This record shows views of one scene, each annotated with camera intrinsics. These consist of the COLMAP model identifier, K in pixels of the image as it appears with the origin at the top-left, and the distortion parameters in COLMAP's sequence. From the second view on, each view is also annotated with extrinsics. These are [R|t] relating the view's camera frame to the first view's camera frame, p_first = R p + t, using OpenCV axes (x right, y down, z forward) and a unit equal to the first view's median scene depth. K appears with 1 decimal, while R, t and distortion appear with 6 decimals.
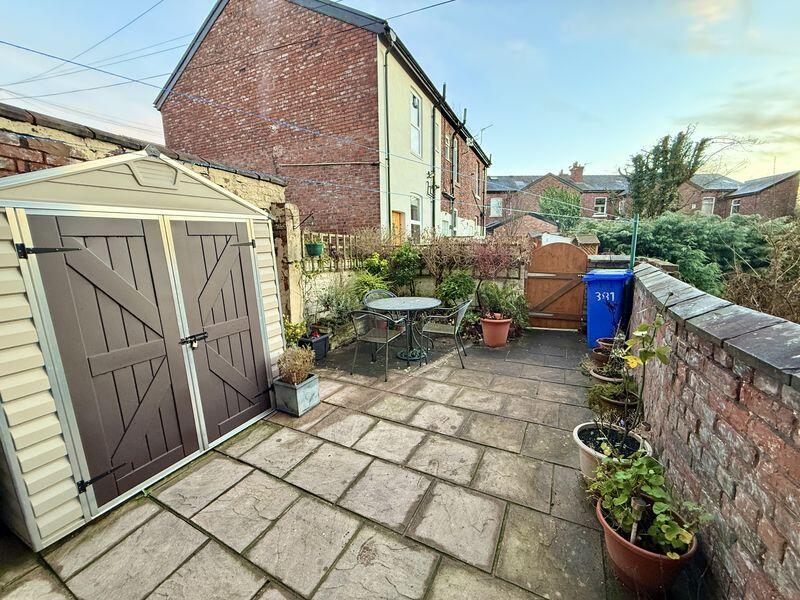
lens RADIAL K [[319.1, 0, 398.0], [0, 319.1, 298.2], [0, 0, 1]] dist [-0.002888, 0.001301]
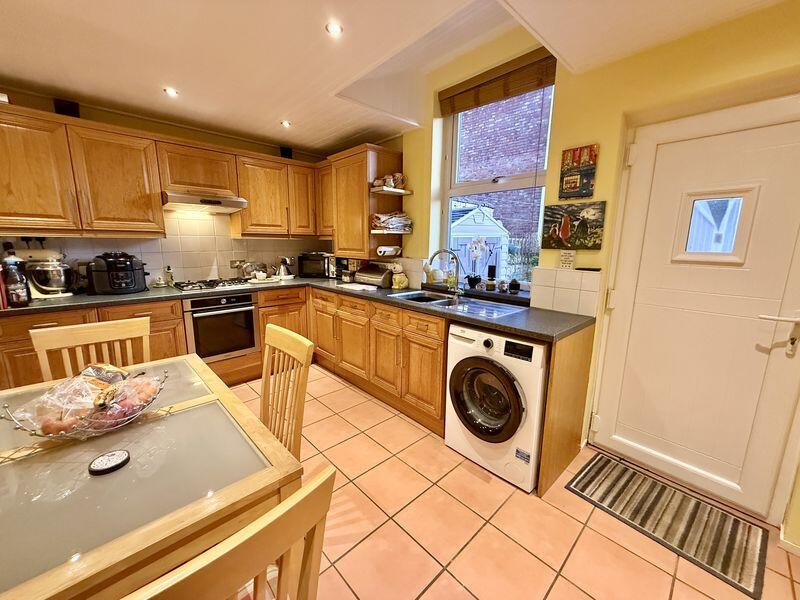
lens RADIAL K [[319.1, 0, 400.0], [0, 319.1, 299.3], [0, 0, 1]] dist [-0.002888, 0.001301]
pose [[0.938364, 0.091529, -0.333311, -0.172488], [-0.083993, 0.995780, 0.036982, 0.059154], [0.335289, -0.006707, 0.942091, -0.495980]]
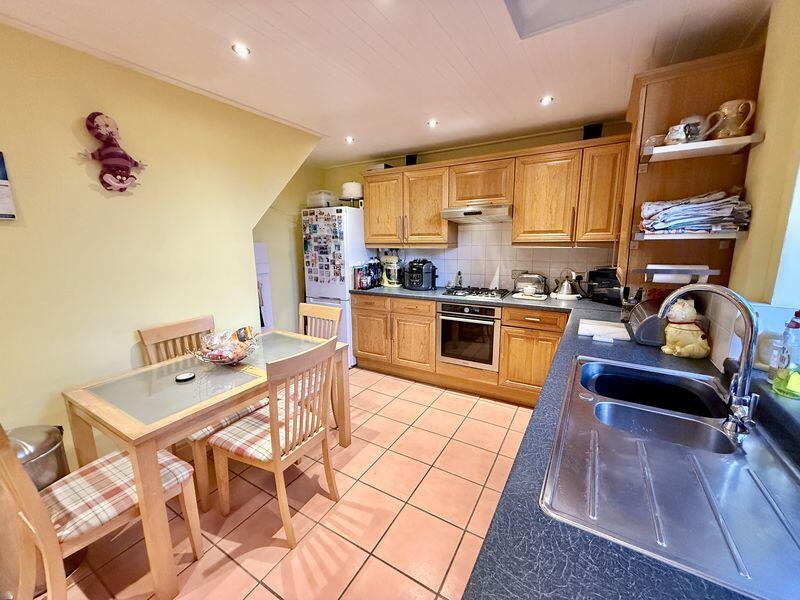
lens RADIAL K [[319.1, 0, 394.6], [0, 319.1, 298.2], [0, 0, 1]] dist [-0.002888, 0.001301]
pose [[-0.090093, 0.191739, -0.977302, -0.094538], [-0.147847, 0.967845, 0.203513, -0.001470], [0.984898, 0.162826, -0.058848, -0.201628]]
